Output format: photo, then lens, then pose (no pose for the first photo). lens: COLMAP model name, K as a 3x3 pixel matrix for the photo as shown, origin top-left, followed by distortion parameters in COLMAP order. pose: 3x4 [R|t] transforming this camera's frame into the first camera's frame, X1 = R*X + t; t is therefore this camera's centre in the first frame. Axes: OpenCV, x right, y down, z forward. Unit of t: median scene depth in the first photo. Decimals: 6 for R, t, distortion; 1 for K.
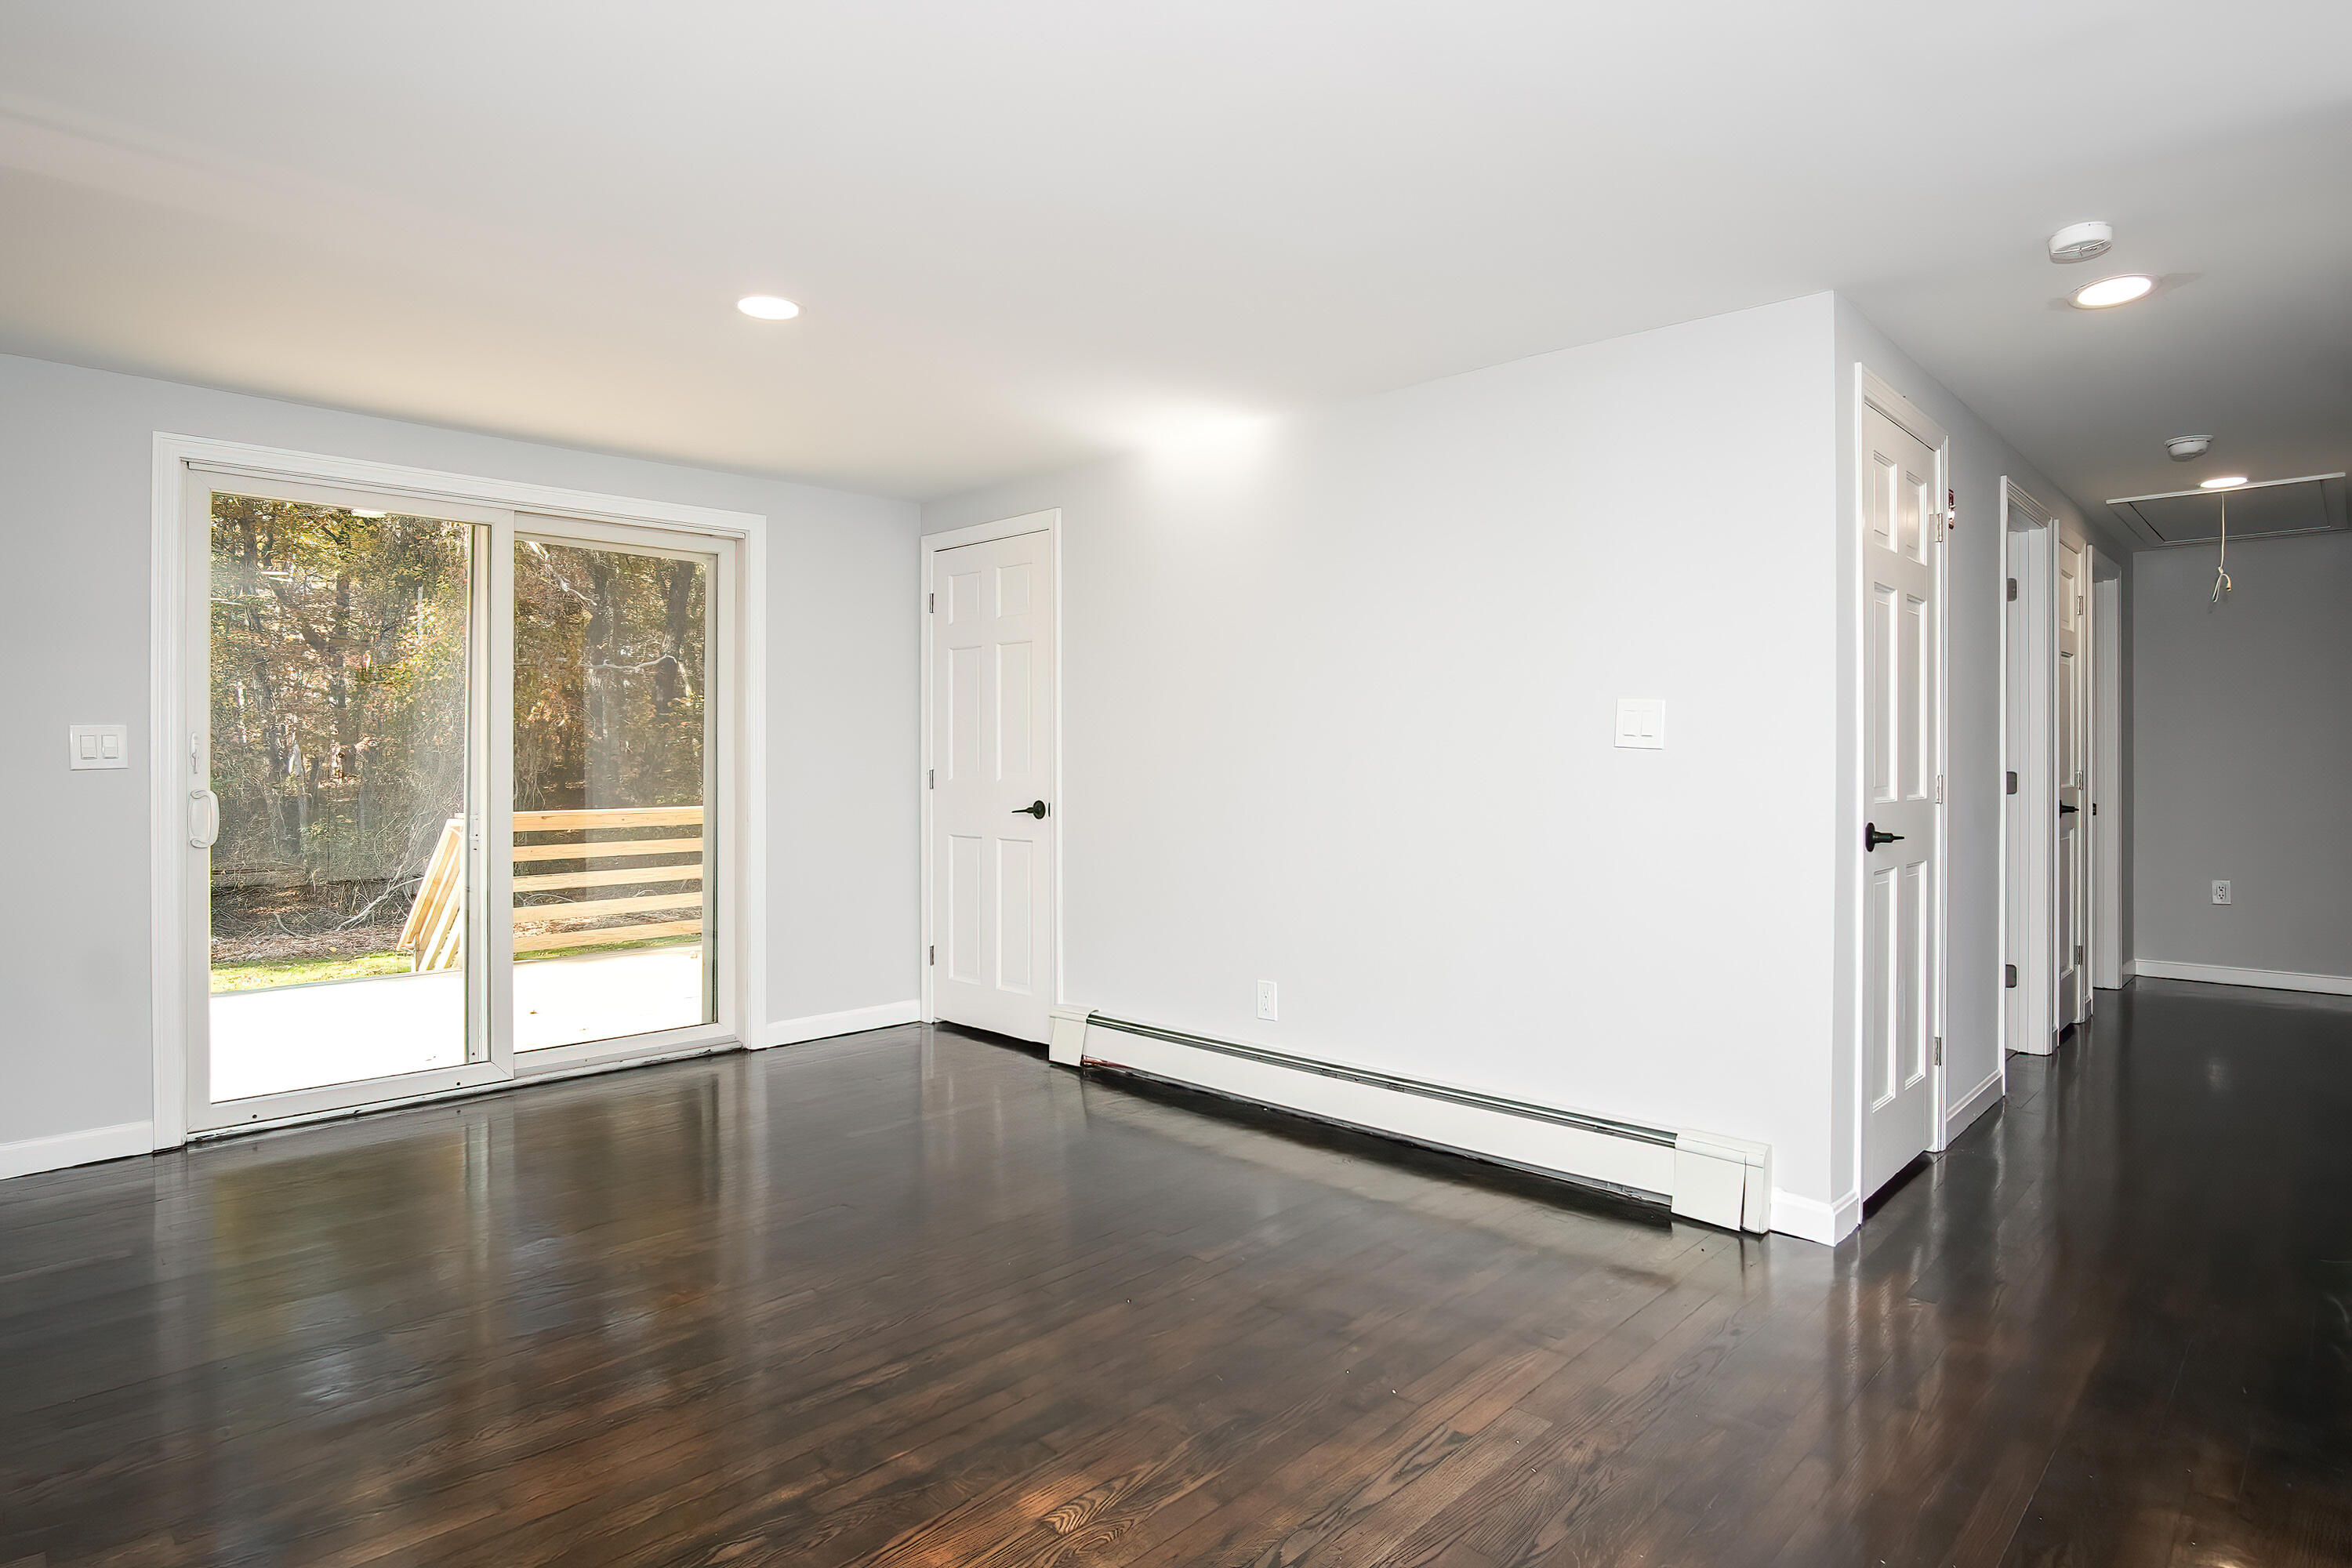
lens RADIAL K [[1292.7, 0, 1206.5], [0, 1292.7, 748.2], [0, 0, 1]] dist [-0.004774, -0.001090]
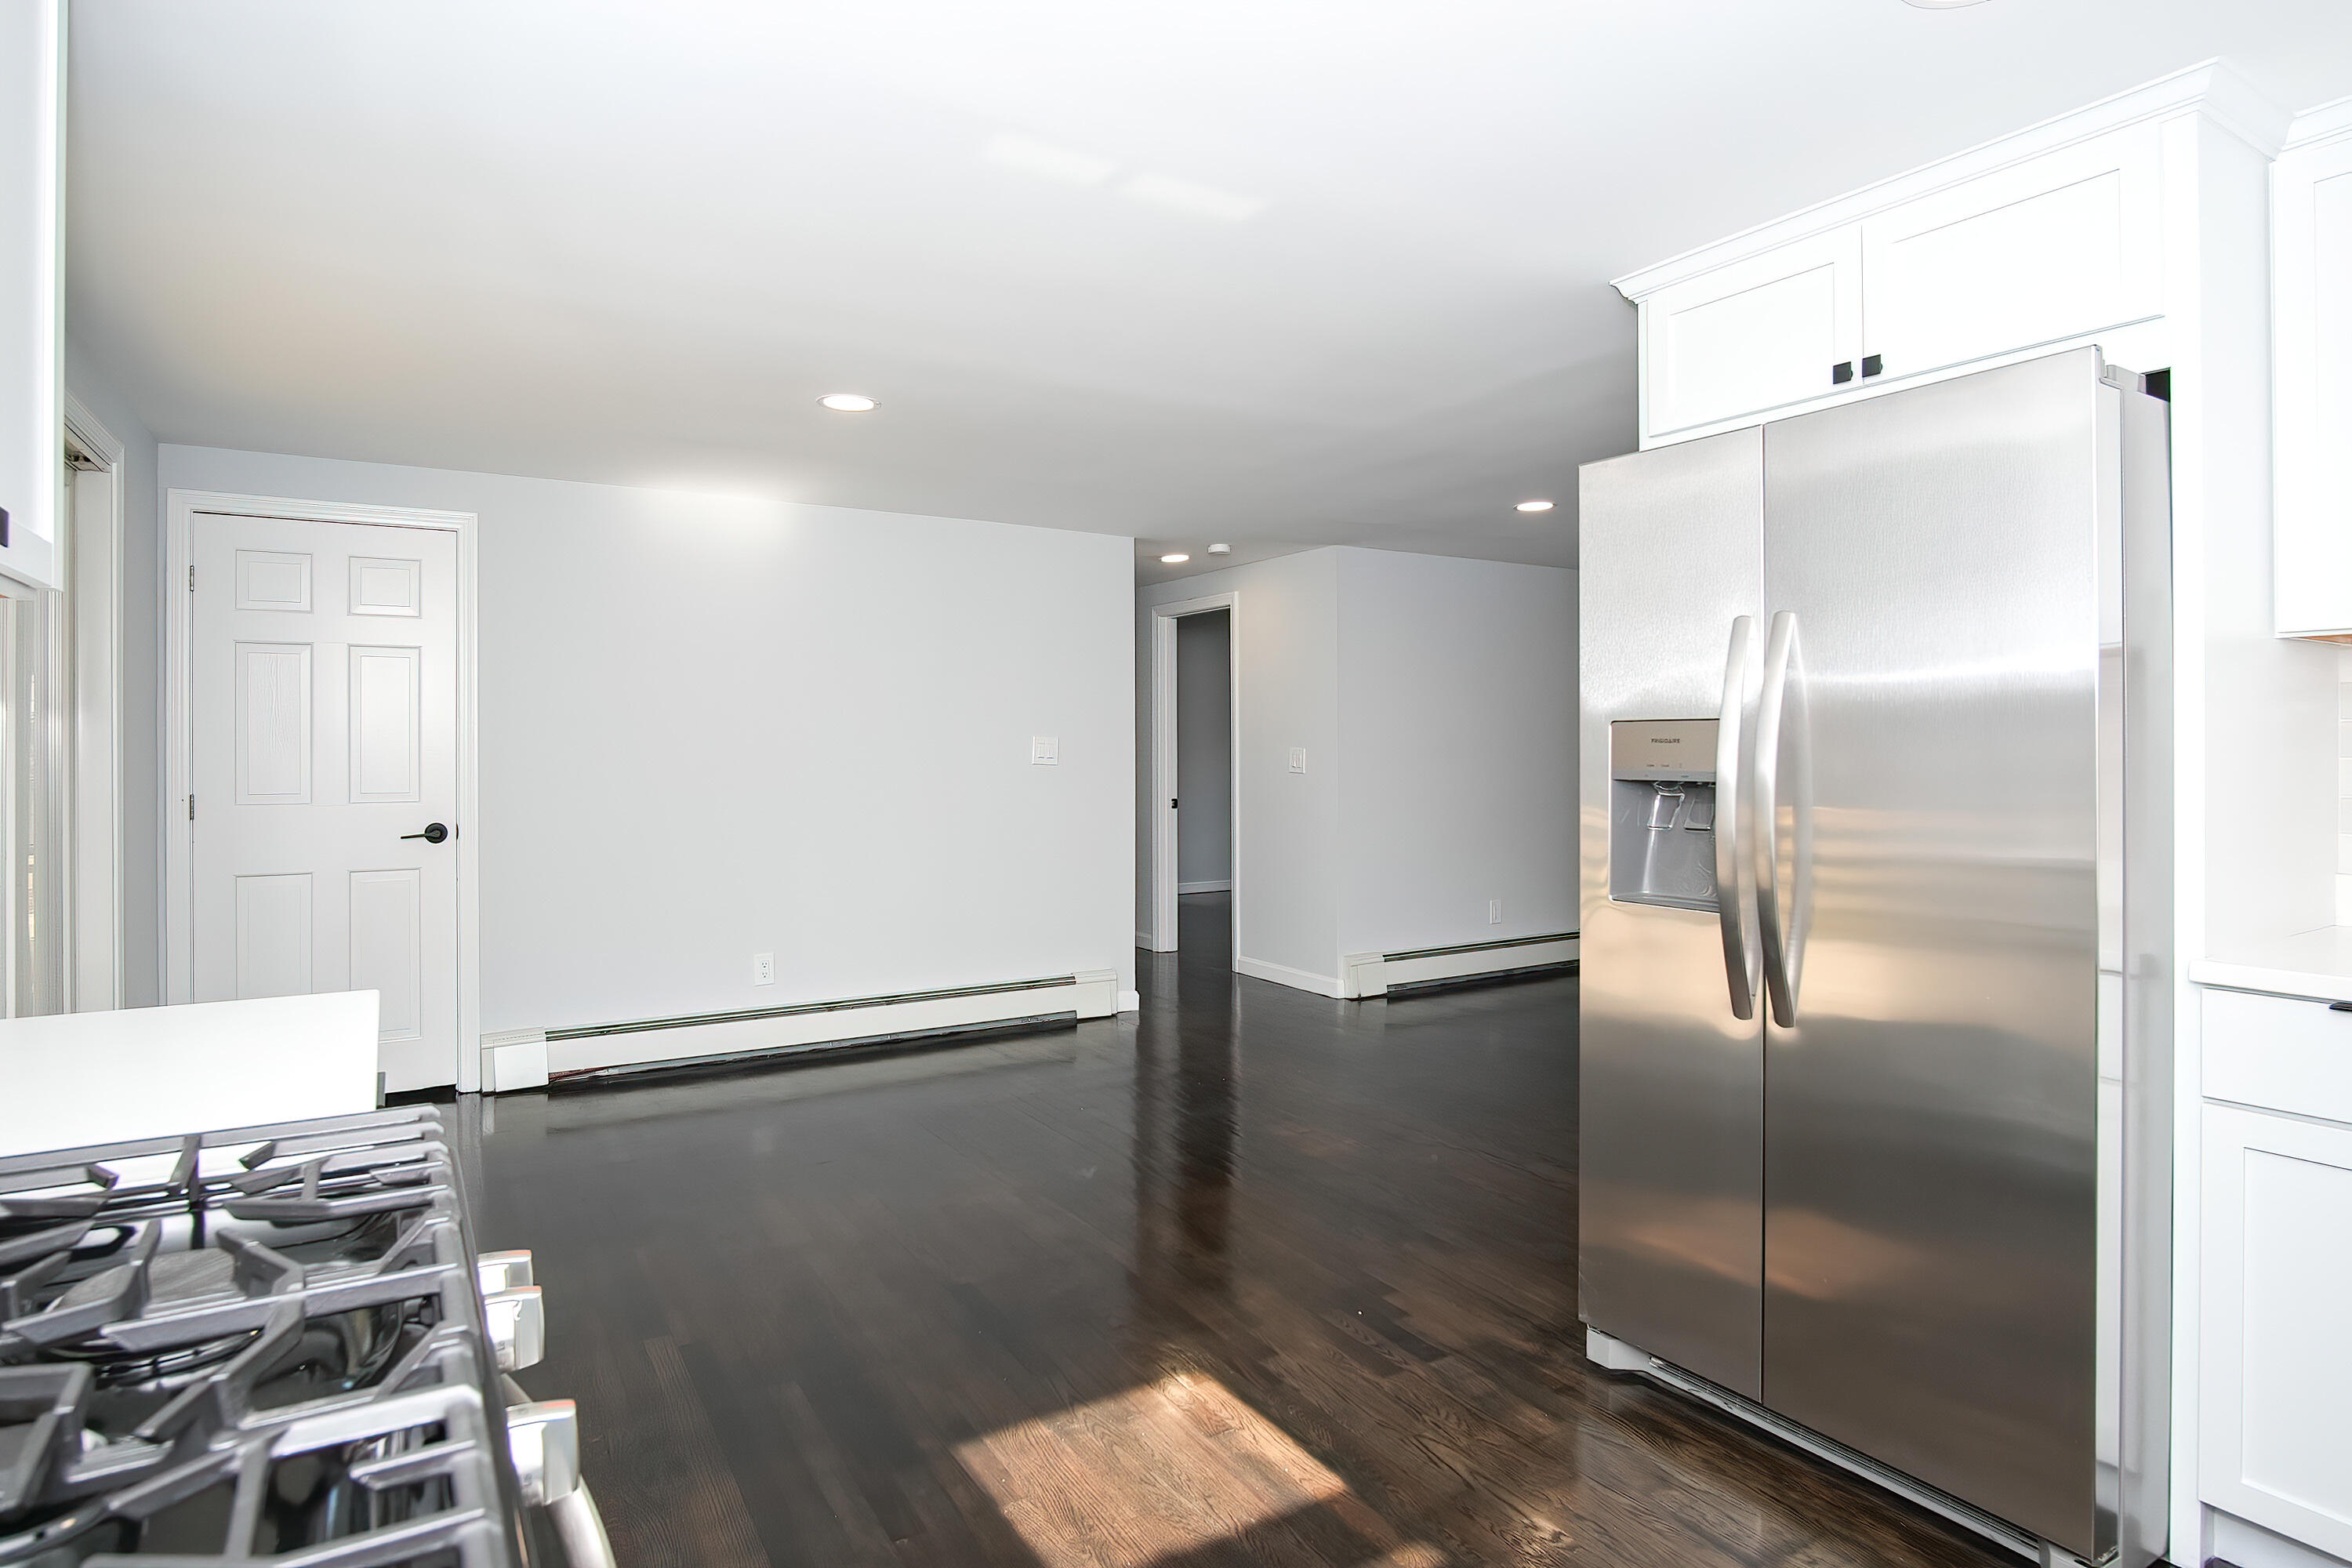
lens RADIAL K [[1275.0, 0, 1174.0], [0, 1275.0, 750.8], [0, 0, 1]] dist [-0.005002, 0.000260]
pose [[0.262626, -0.000736, 0.964898, -0.923090], [-0.003216, 0.999993, 0.001638, -0.015048], [-0.964892, -0.003533, 0.262621, 0.274947]]
